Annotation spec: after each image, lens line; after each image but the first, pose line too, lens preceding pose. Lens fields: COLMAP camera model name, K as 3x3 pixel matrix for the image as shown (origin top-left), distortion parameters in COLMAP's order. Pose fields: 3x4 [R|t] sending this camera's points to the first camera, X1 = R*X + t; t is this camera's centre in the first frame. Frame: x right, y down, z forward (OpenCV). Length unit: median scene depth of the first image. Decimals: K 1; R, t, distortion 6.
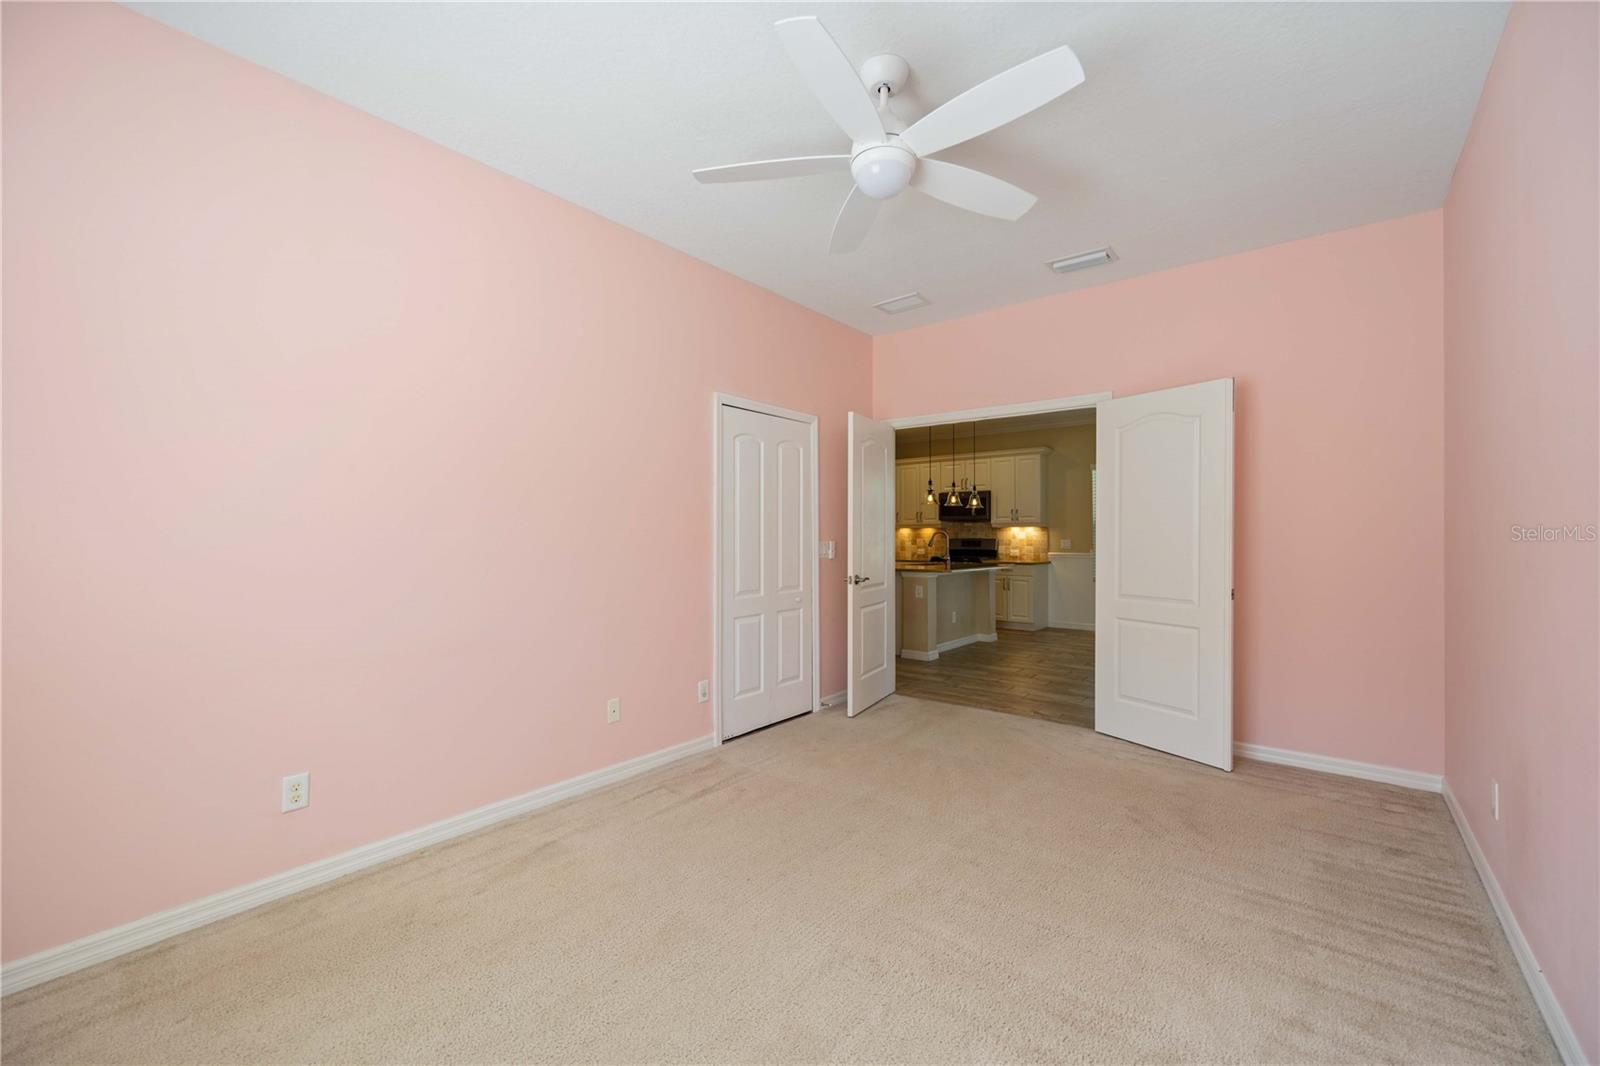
lens RADIAL K [[659.2, 0, 796.7], [0, 659.2, 539.1], [0, 0, 1]] dist [-0.004204, 0.000294]
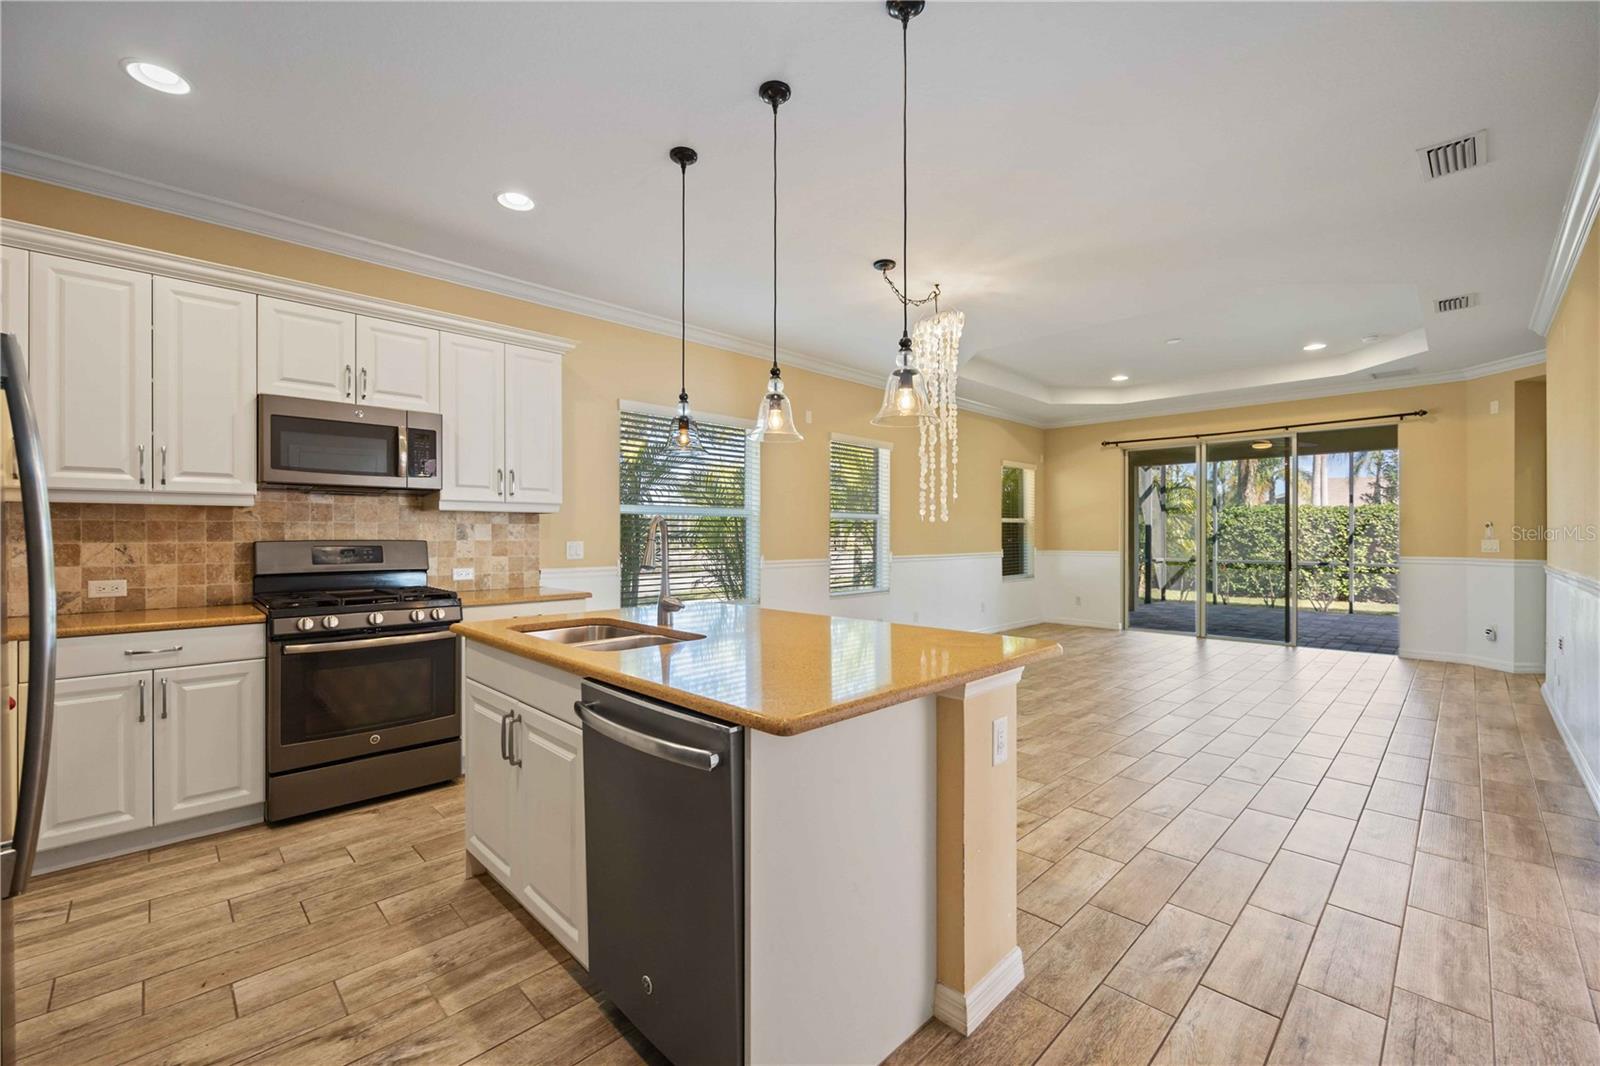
lens RADIAL K [[659.2, 0, 792.0], [0, 659.2, 534.2], [0, 0, 1]] dist [-0.004204, 0.000294]
pose [[0.117280, 0.001524, 0.993098, -0.058307], [0.004140, 0.999989, -0.002024, -0.002479], [-0.993090, 0.004349, 0.117273, 0.744015]]
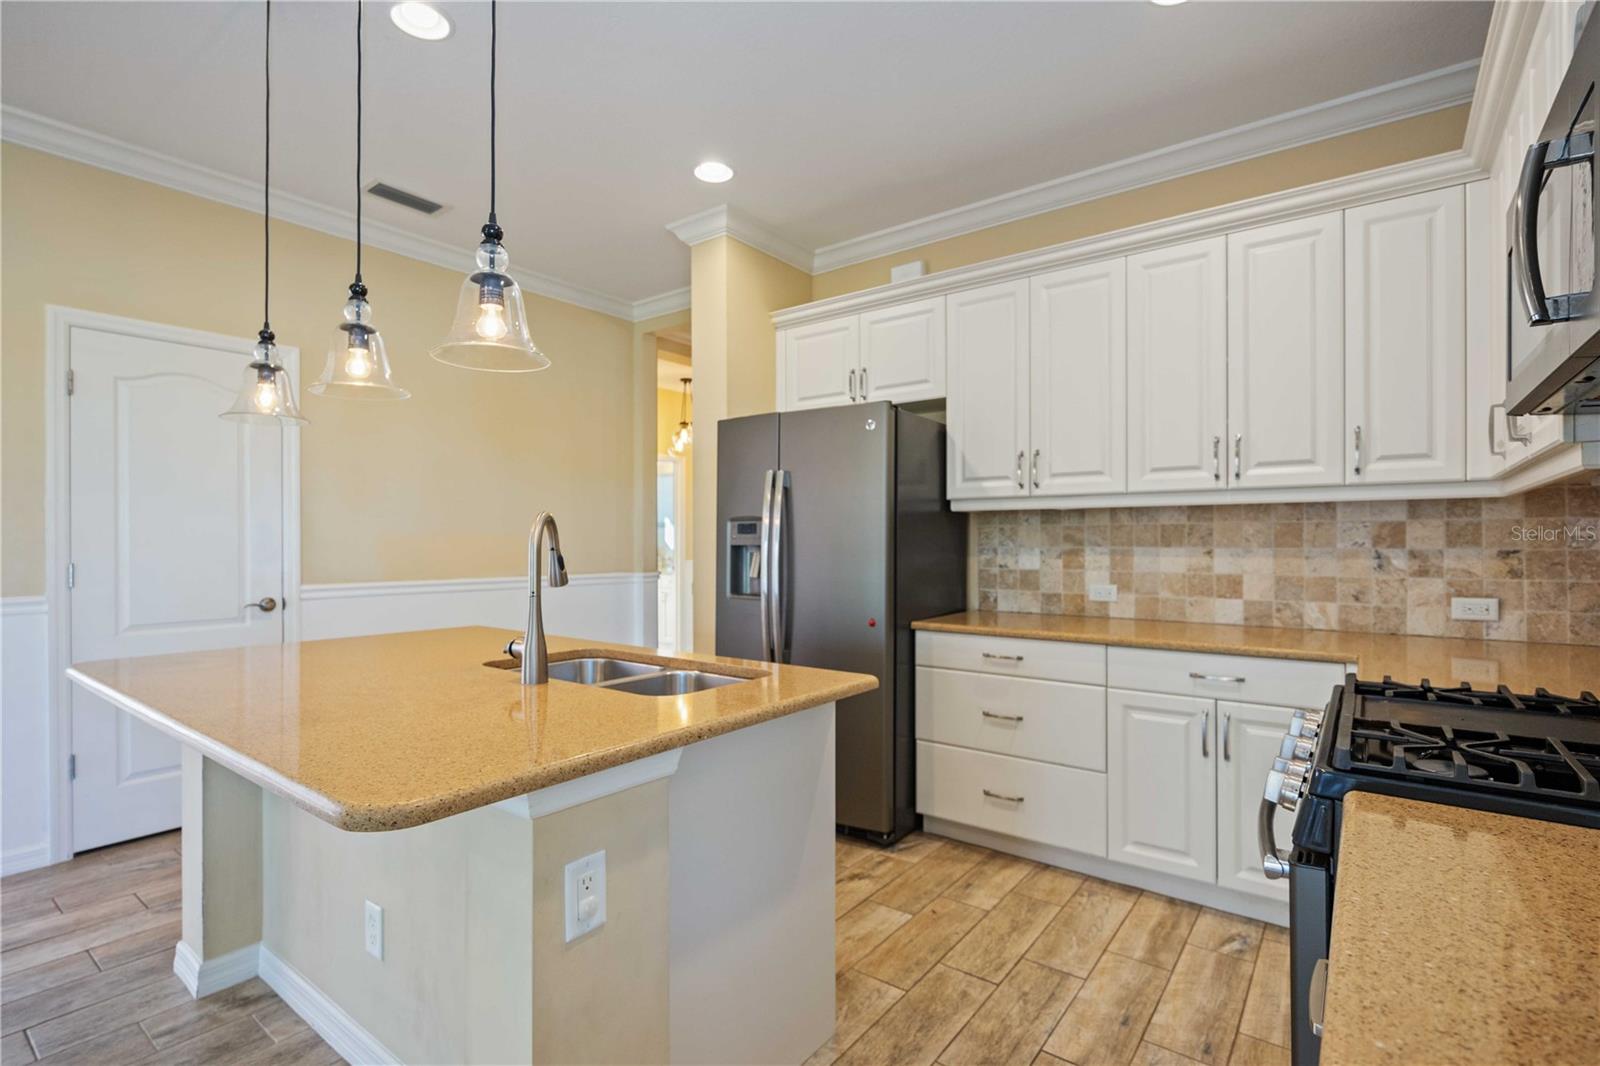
lens RADIAL K [[758.3, 0, 799.3], [0, 758.3, 547.5], [0, 0, 1]] dist [-0.005061, -0.000516]
pose [[0.043049, 0.011663, -0.999005, 0.376785], [-0.003201, 0.999928, 0.011536, -0.003584], [0.999068, 0.002701, 0.043083, 0.879066]]
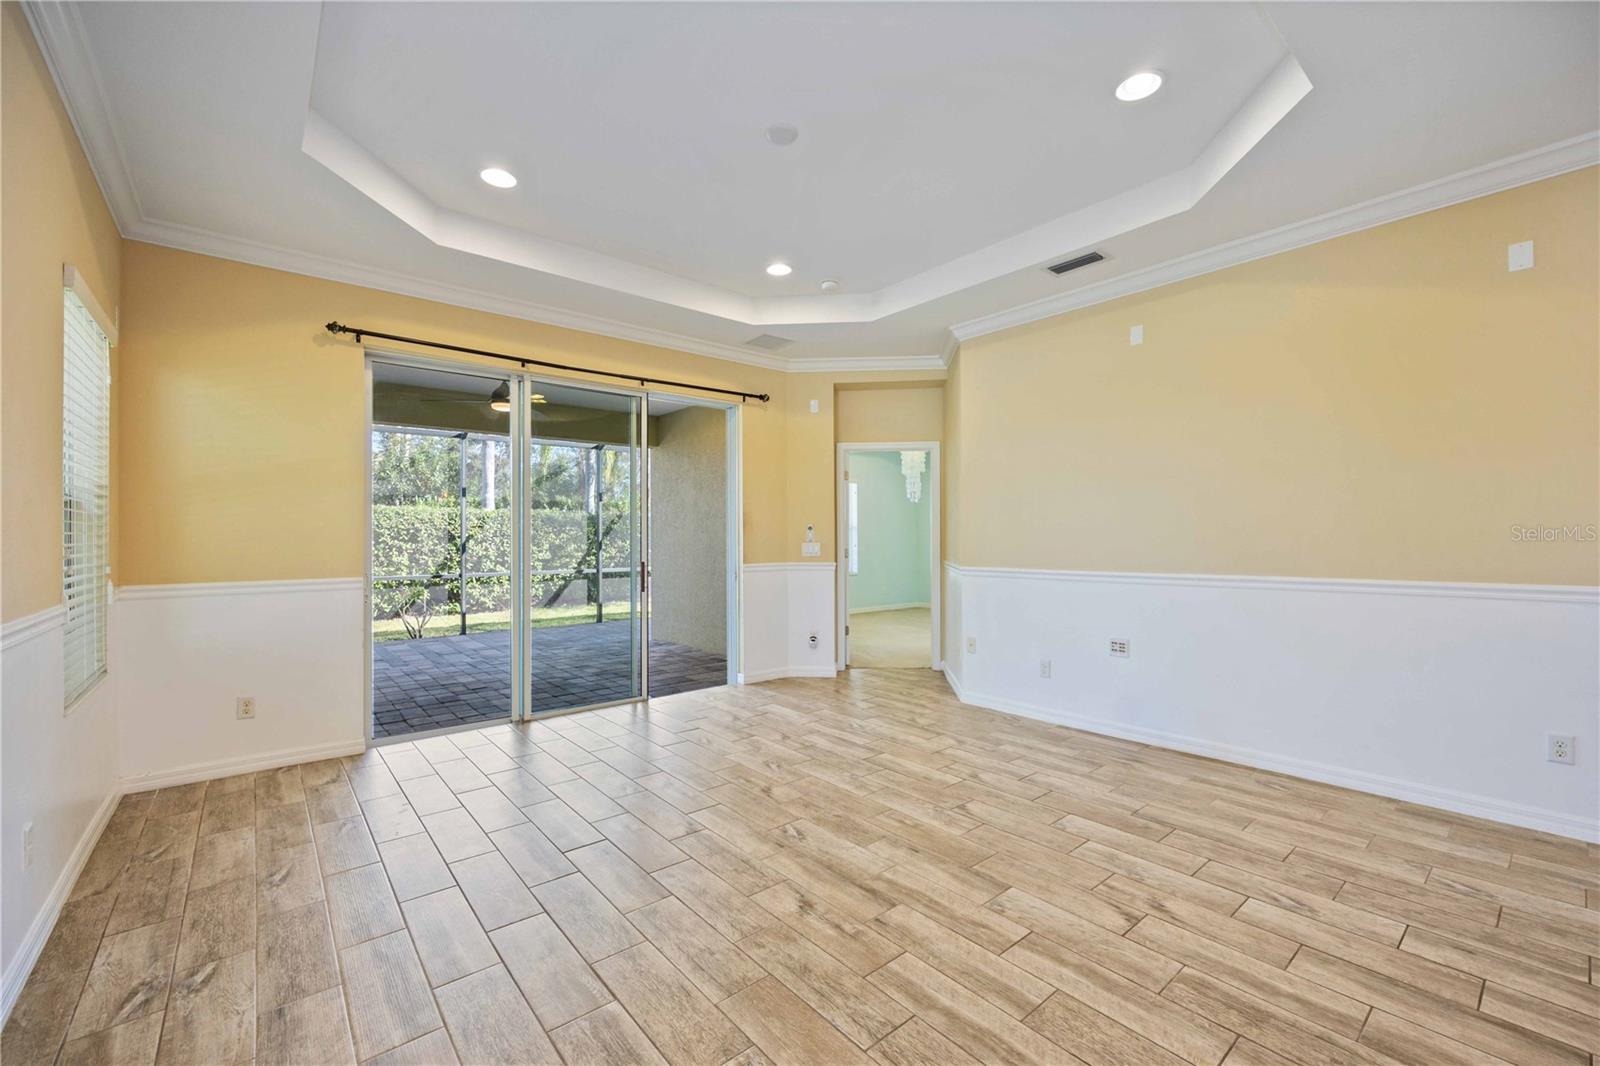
lens RADIAL K [[659.2, 0, 797.7], [0, 659.2, 530.0], [0, 0, 1]] dist [-0.004204, 0.000294]
pose [[-0.980841, 0.008652, 0.194618, 0.554539], [0.006960, 0.999932, -0.009375, -0.002119], [-0.194686, -0.007841, -0.980834, 0.751351]]
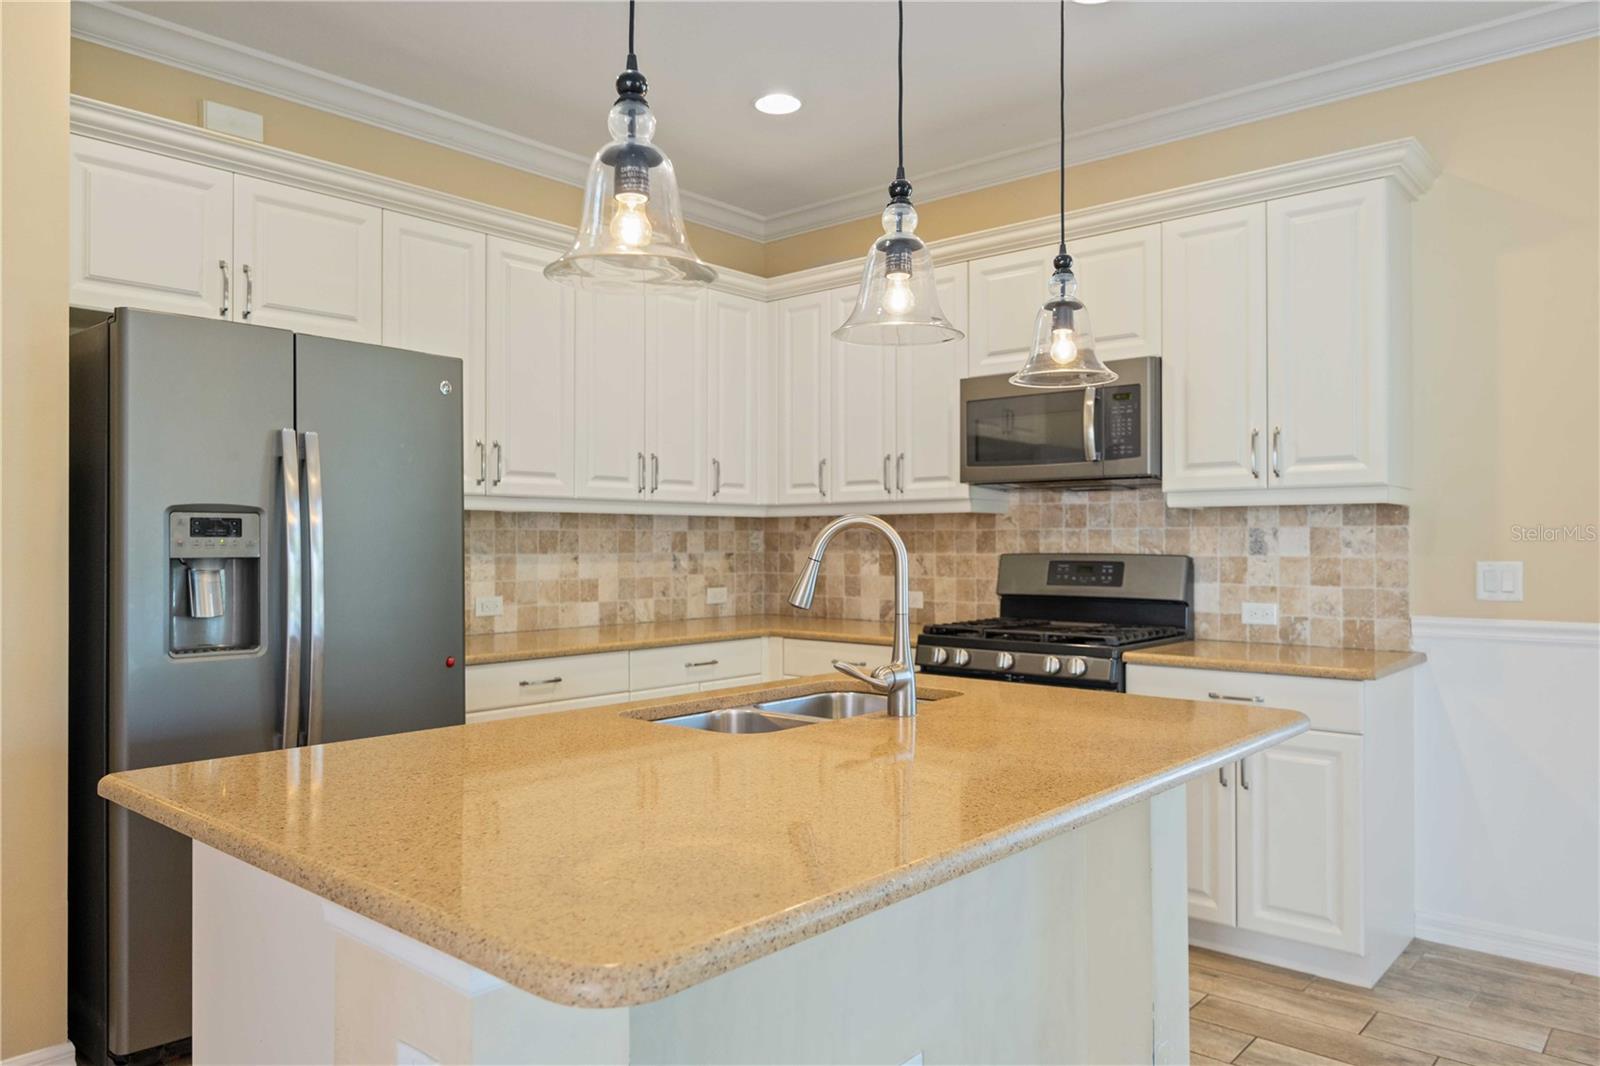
lens RADIAL K [[1083.4, 0, 801.3], [0, 1083.4, 535.1], [0, 0, 1]] dist [-0.008486, 0.009555]
pose [[0.999332, 0.001126, -0.036525, 0.175441], [-0.001546, 0.999933, -0.011468, -0.003168], [0.036509, 0.011517, 0.999267, 0.594630]]
